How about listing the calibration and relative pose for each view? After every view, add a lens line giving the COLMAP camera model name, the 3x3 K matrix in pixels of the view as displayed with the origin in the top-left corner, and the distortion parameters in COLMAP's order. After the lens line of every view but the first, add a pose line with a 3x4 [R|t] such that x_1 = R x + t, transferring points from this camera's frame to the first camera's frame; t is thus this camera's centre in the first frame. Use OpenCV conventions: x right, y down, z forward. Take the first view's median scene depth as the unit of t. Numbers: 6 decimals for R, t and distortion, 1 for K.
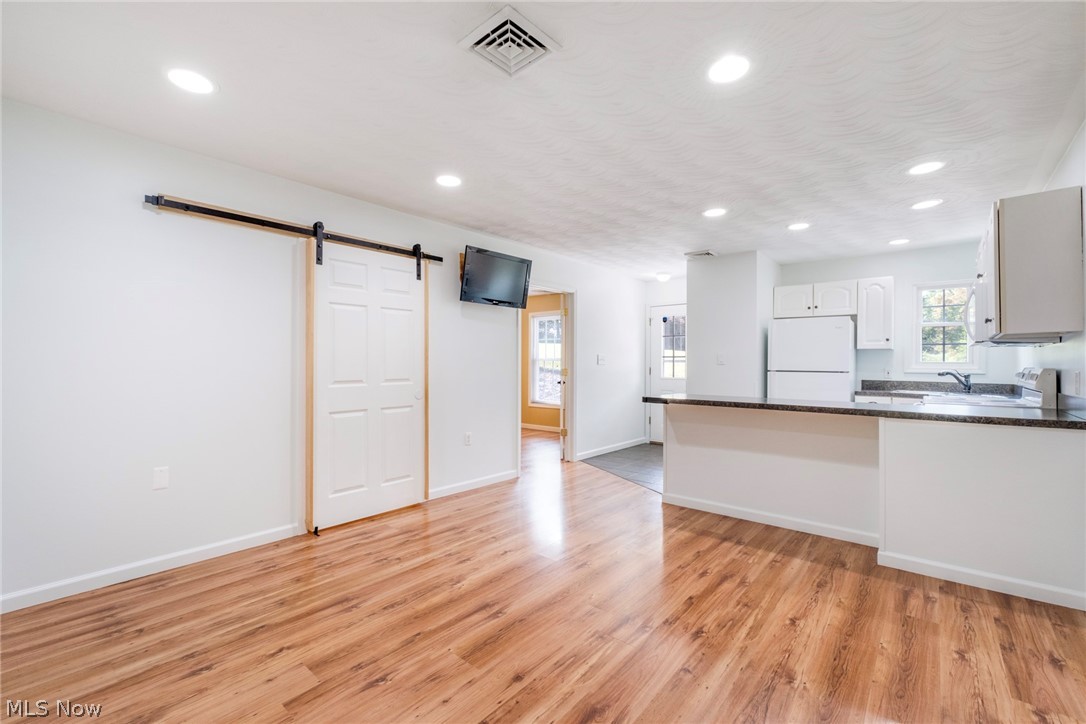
lens RADIAL K [[462.5, 0, 542.9], [0, 462.5, 362.7], [0, 0, 1]] dist [-0.003542, 0.000958]
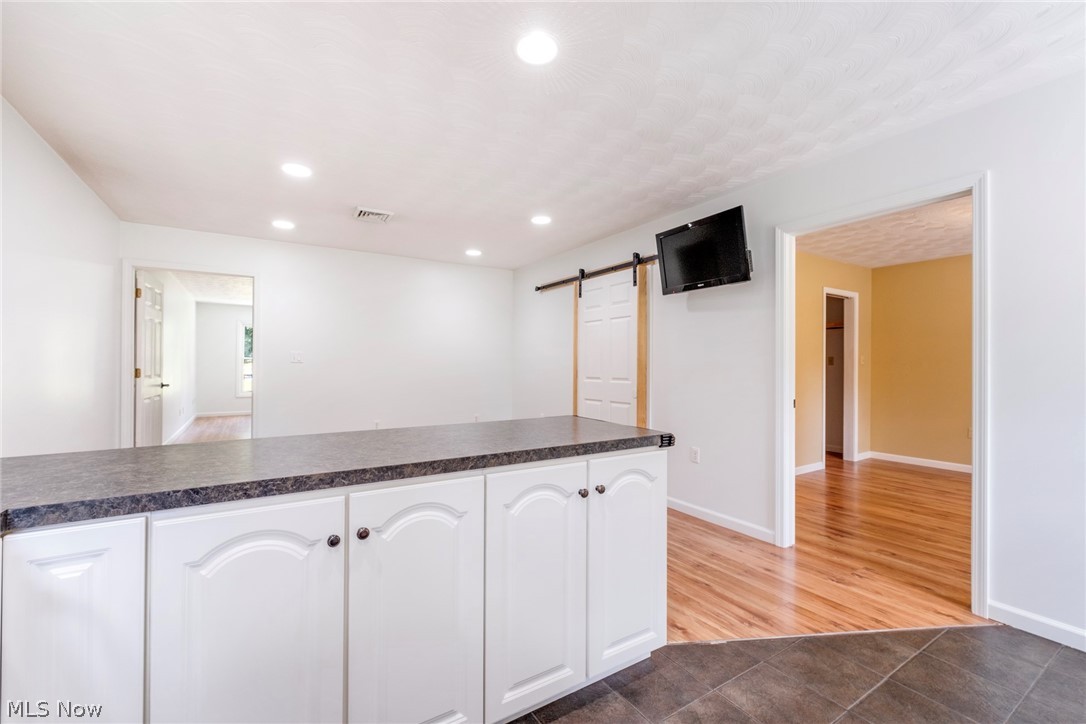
lens RADIAL K [[462.5, 0, 544.5], [0, 462.5, 363.7], [0, 0, 1]] dist [-0.003542, 0.000958]
pose [[-0.287332, -0.009164, -0.957787, 0.855566], [-0.005052, 0.999955, -0.008052, 0.009864], [0.957818, 0.002525, -0.287365, 1.169375]]
